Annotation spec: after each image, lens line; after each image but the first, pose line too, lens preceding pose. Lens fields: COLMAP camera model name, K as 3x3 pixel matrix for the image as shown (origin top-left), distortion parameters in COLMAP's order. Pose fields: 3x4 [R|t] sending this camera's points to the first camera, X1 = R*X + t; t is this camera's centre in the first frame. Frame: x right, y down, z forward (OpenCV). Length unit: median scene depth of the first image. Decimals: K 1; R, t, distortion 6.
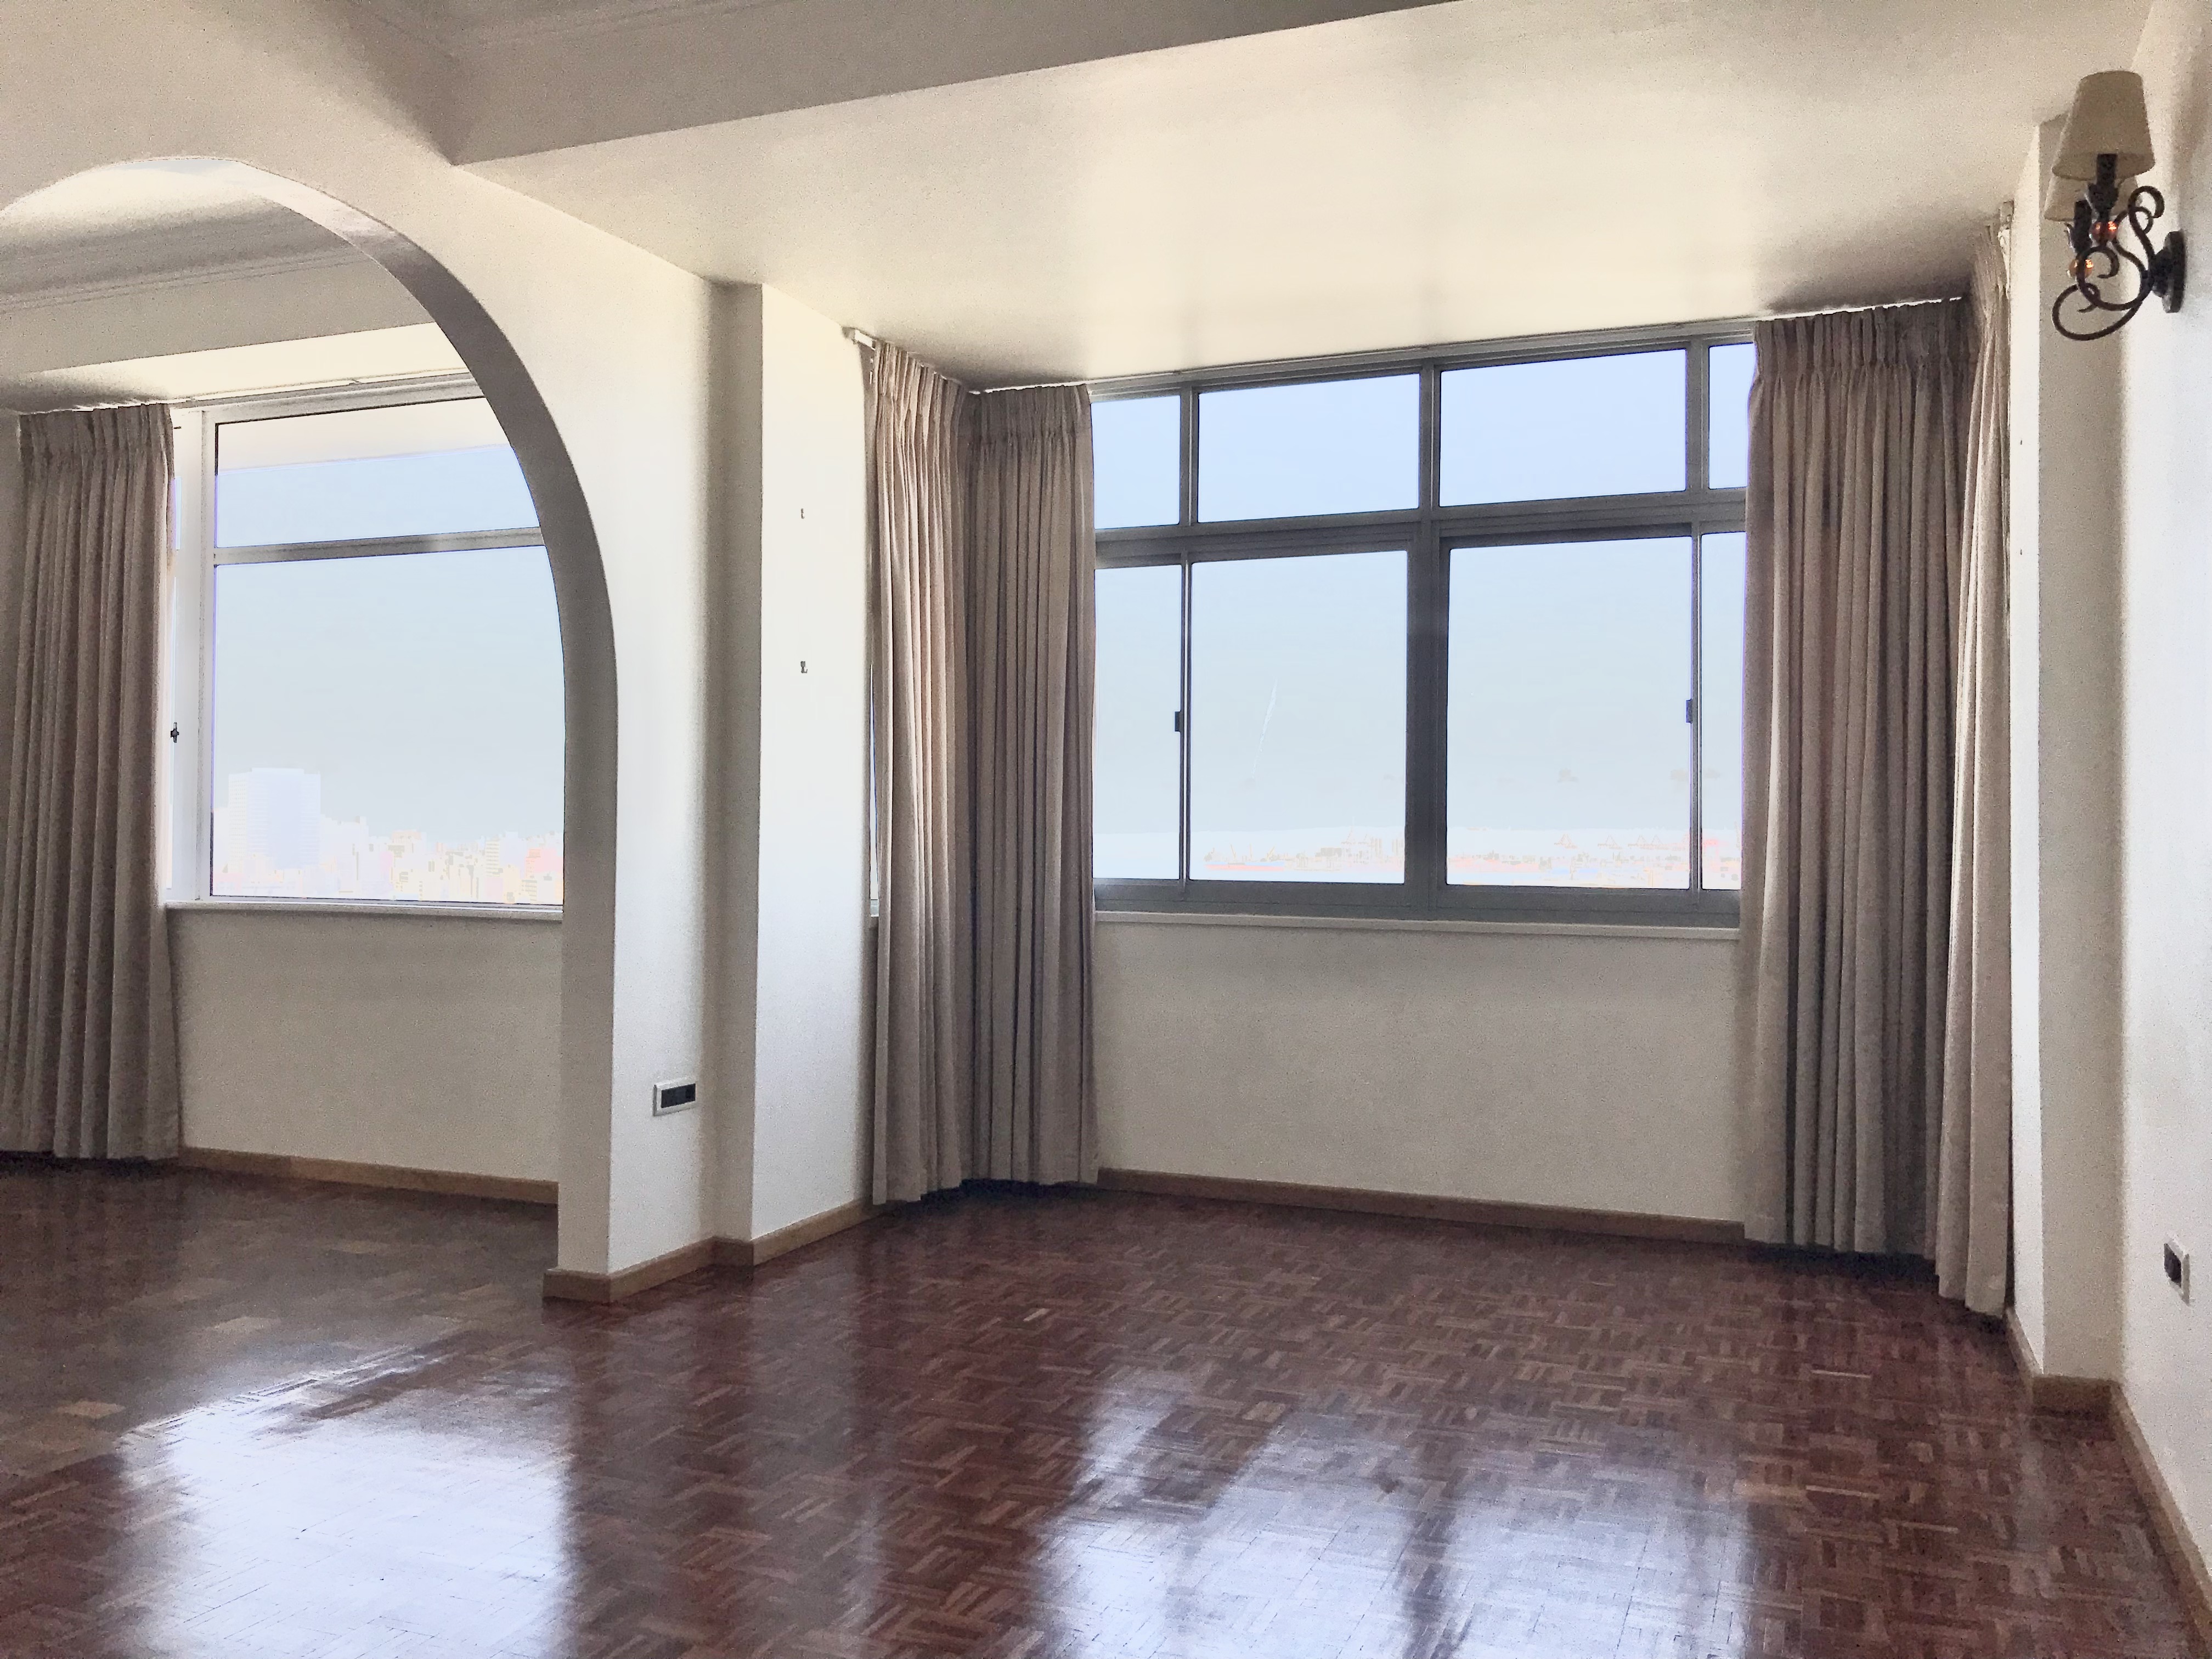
lens RADIAL K [[1821.5, 0, 1100.1], [0, 1821.5, 803.6], [0, 0, 1]] dist [0.043200, -0.086761]
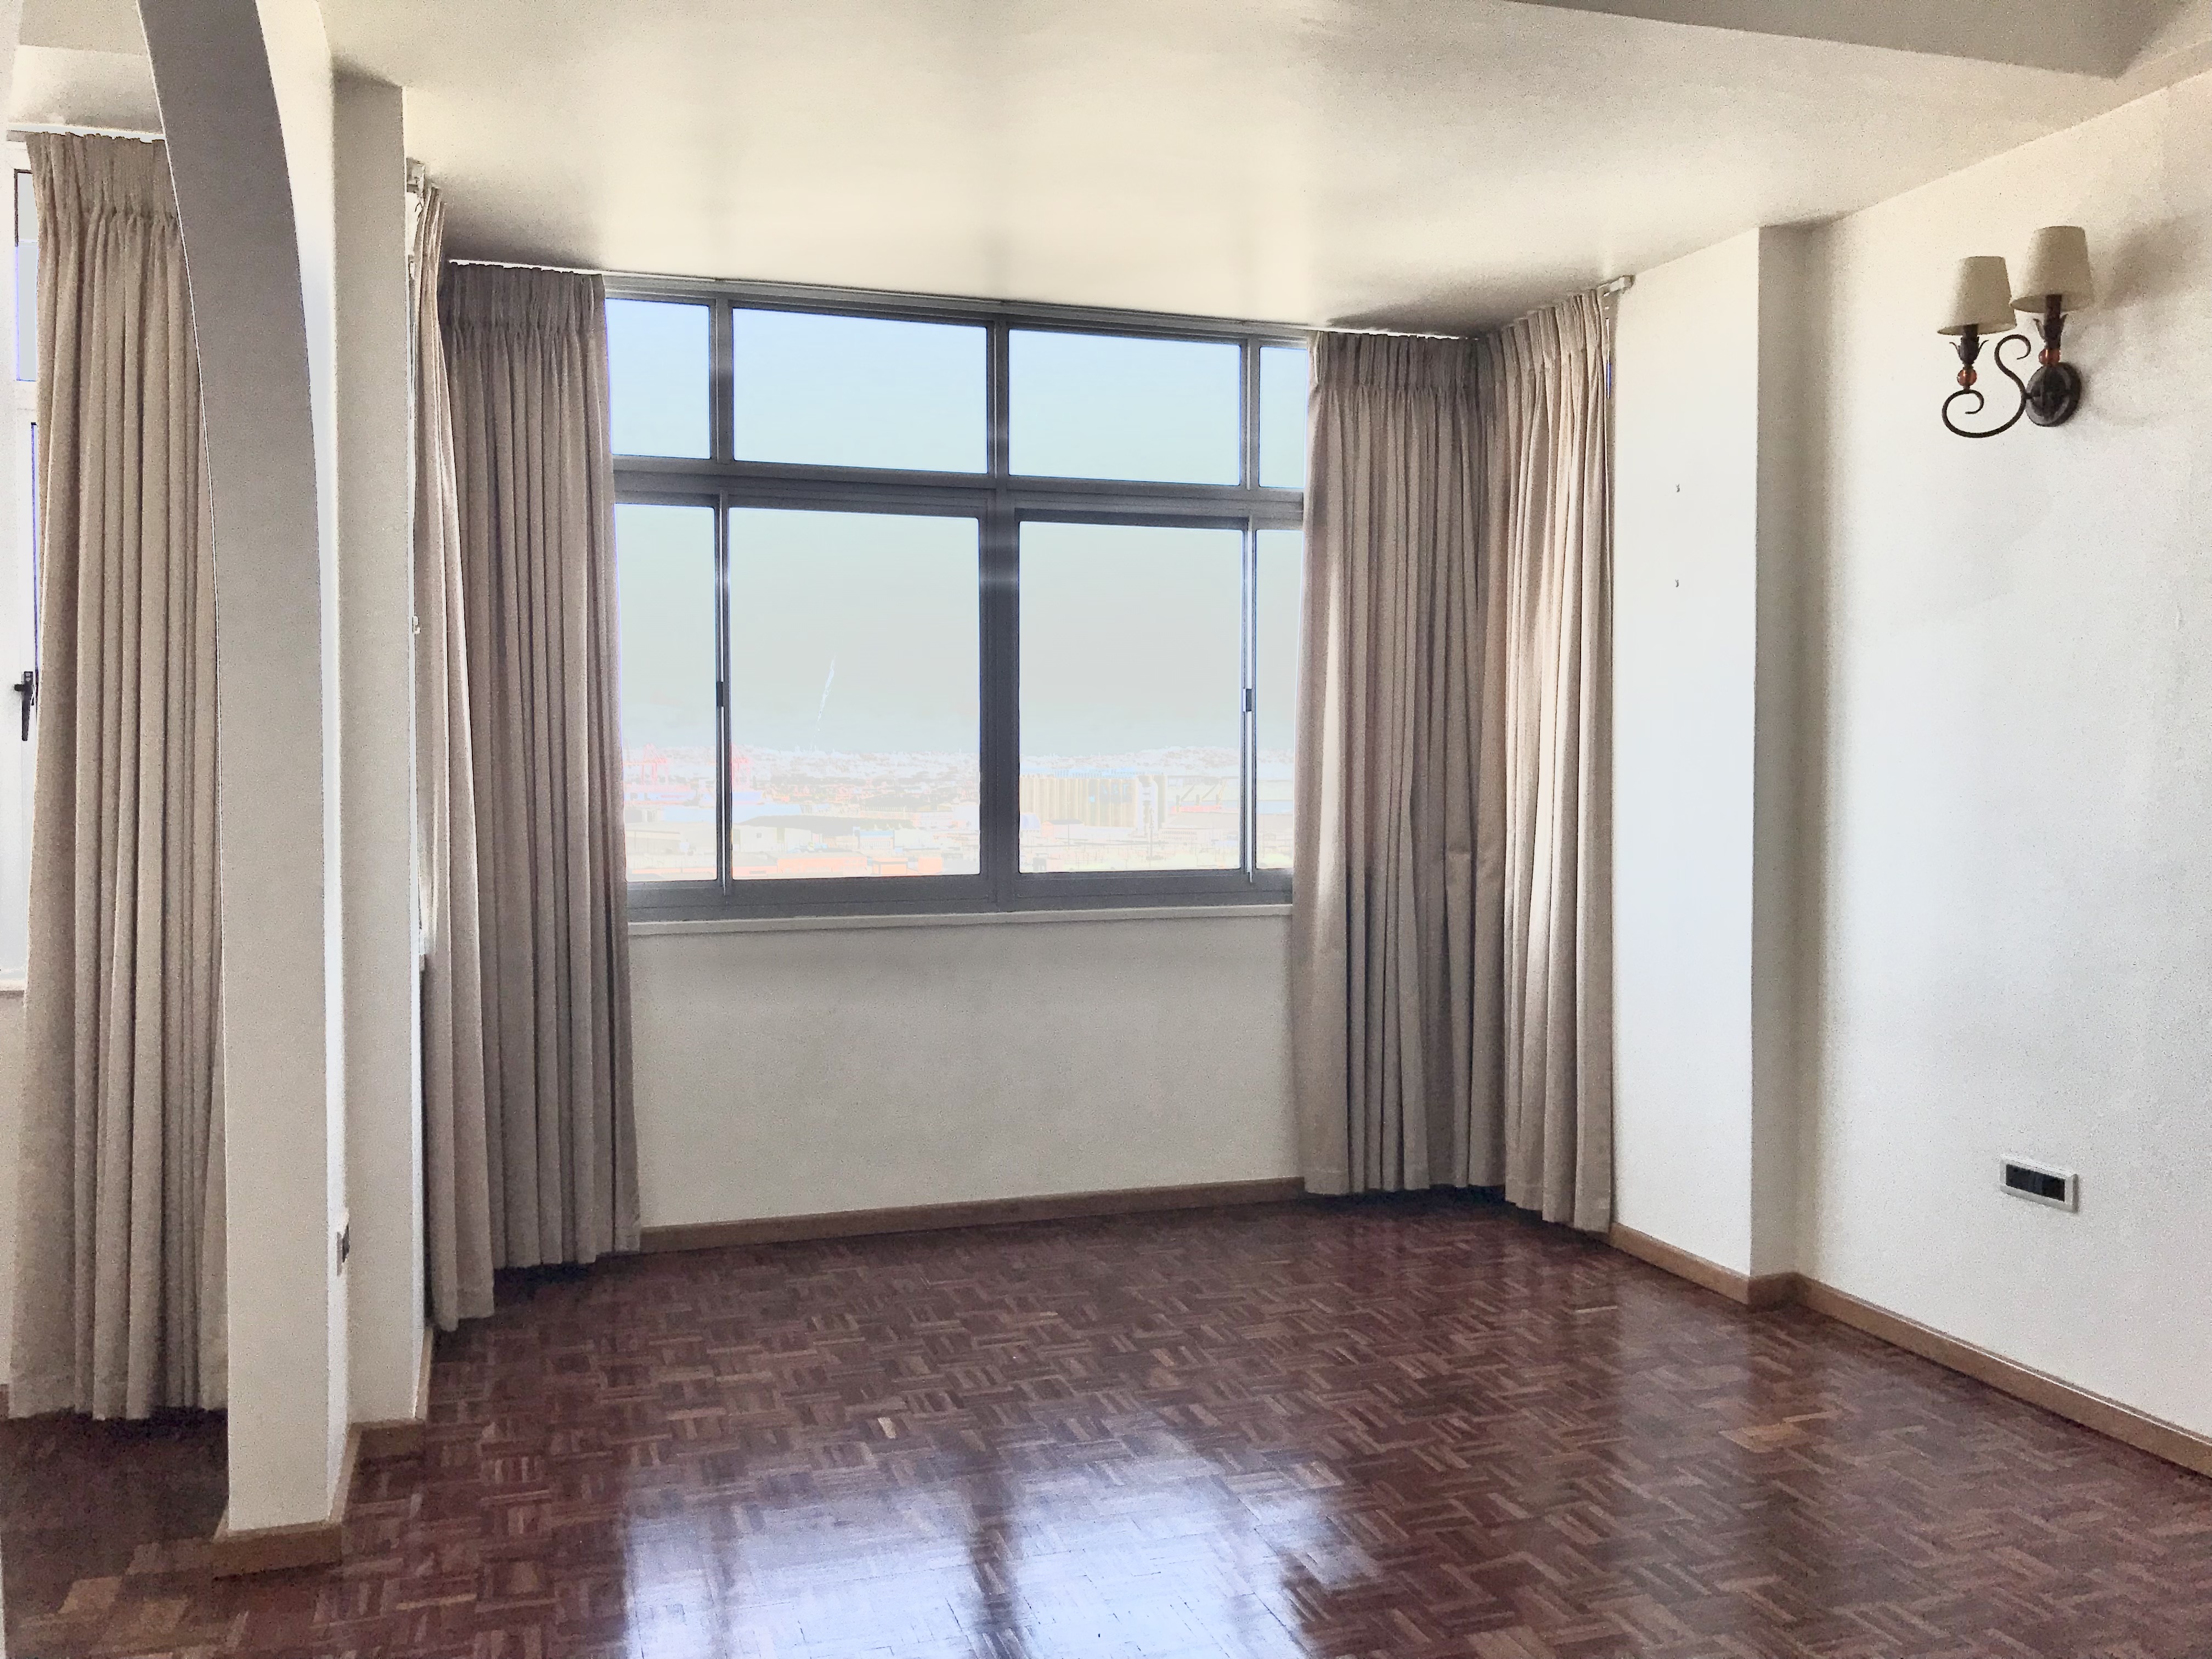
lens RADIAL K [[1821.5, 0, 1100.1], [0, 1821.5, 803.6], [0, 0, 1]] dist [0.043200, -0.086761]
pose [[0.768132, -0.020077, 0.639977, -0.393202], [-0.005324, 0.999273, 0.037739, -0.029006], [-0.640270, -0.032396, 0.767467, 0.247913]]
